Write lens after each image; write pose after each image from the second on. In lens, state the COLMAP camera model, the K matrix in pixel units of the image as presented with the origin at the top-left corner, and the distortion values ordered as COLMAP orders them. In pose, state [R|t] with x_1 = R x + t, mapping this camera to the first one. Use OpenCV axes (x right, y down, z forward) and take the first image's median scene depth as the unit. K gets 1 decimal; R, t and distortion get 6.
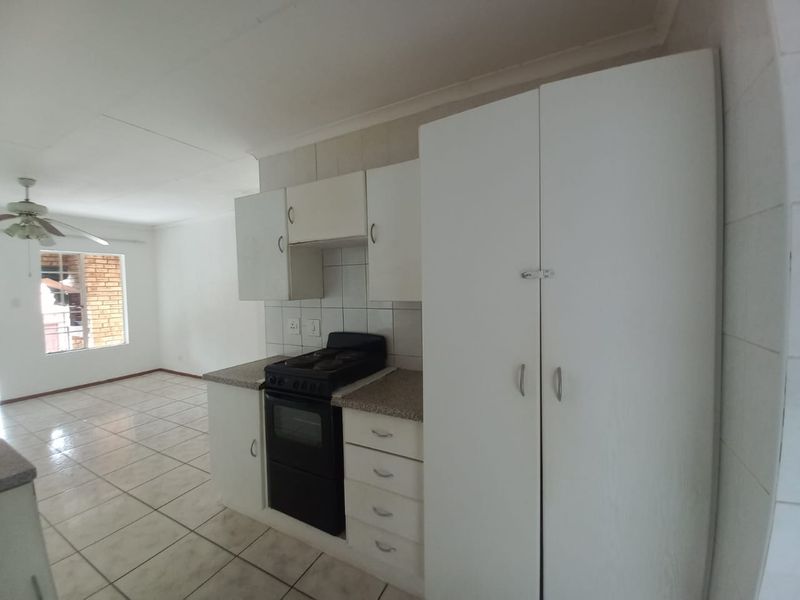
lens RADIAL K [[326.2, 0, 402.8], [0, 326.2, 288.7], [0, 0, 1]] dist [0.000112, -0.000155]
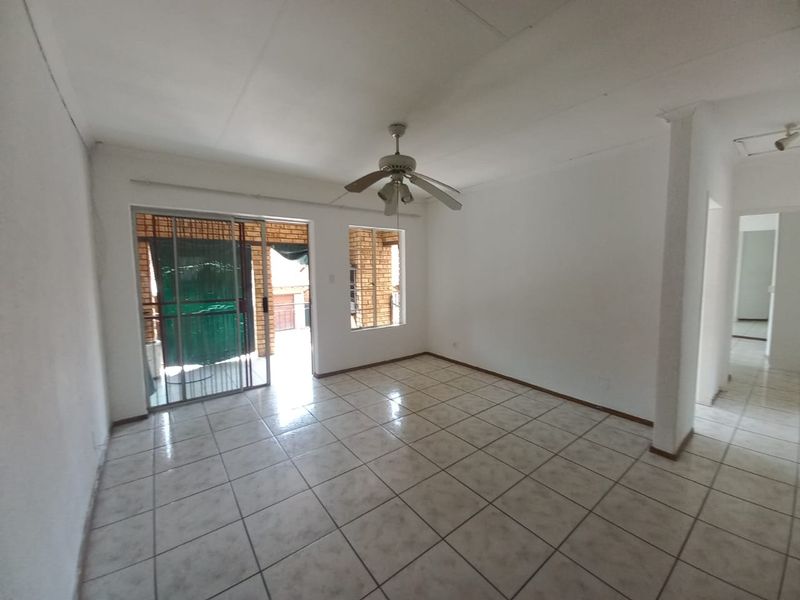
lens RADIAL K [[317.8, 0, 407.9], [0, 317.8, 298.2], [0, 0, 1]] dist [-0.003512, -0.000338]
pose [[0.913392, 0.054275, -0.403448, -0.457666], [-0.019677, 0.995800, 0.089415, 0.008915], [0.406606, -0.073732, 0.910623, 0.155819]]
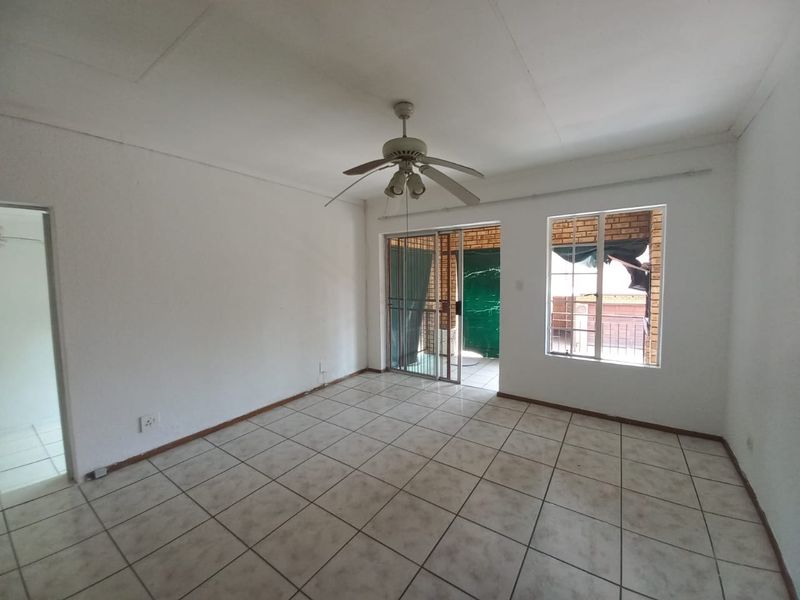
lens RADIAL K [[317.8, 0, 404.7], [0, 317.8, 297.4], [0, 0, 1]] dist [-0.003512, -0.000338]
pose [[-0.120530, 0.091463, -0.988487, -0.272295], [0.002395, 0.995770, 0.091845, -0.001455], [0.992707, 0.008703, -0.120239, 0.624750]]
